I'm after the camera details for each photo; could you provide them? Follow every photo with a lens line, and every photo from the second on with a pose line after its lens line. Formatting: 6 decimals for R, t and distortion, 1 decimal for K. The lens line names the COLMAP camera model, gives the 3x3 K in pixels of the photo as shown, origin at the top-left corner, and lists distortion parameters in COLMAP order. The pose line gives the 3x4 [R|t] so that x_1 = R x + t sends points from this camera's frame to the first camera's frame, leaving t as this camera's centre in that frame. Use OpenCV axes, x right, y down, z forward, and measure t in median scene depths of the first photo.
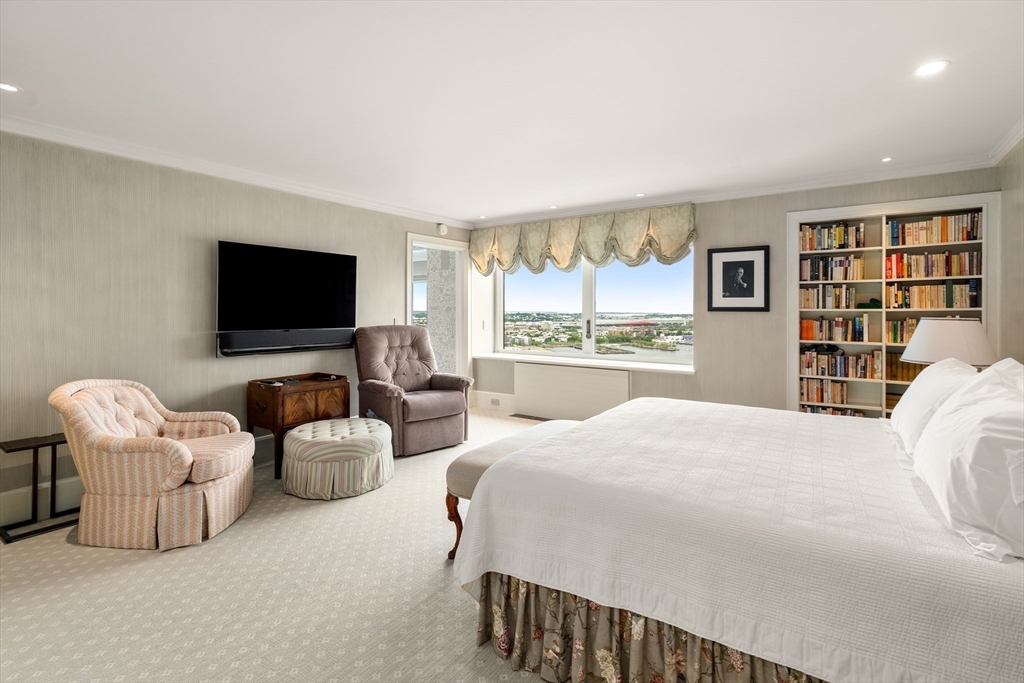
lens RADIAL K [[472.3, 0, 538.3], [0, 472.3, 300.8], [0, 0, 1]] dist [0.001122, -0.000158]
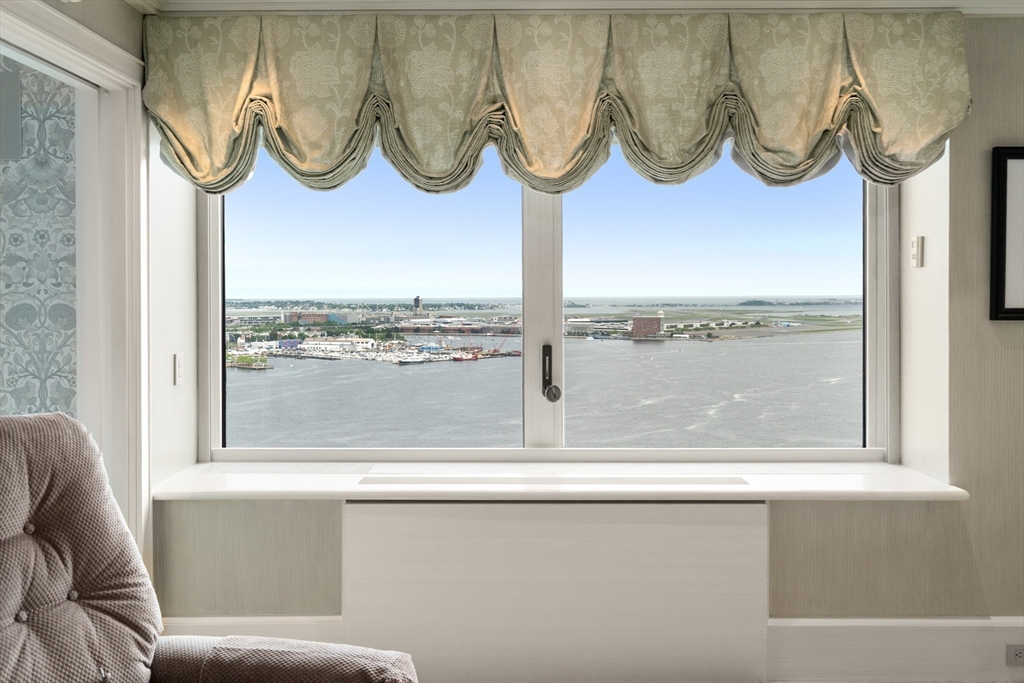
lens RADIAL K [[904.8, 0, 534.3], [0, 904.8, 285.0], [0, 0, 1]] dist [0.018664, 0.001995]
pose [[0.843216, 0.001743, 0.537571, -0.252651], [-0.007654, 0.999932, 0.008763, -0.006520], [-0.537520, -0.011504, 0.843173, 0.501398]]
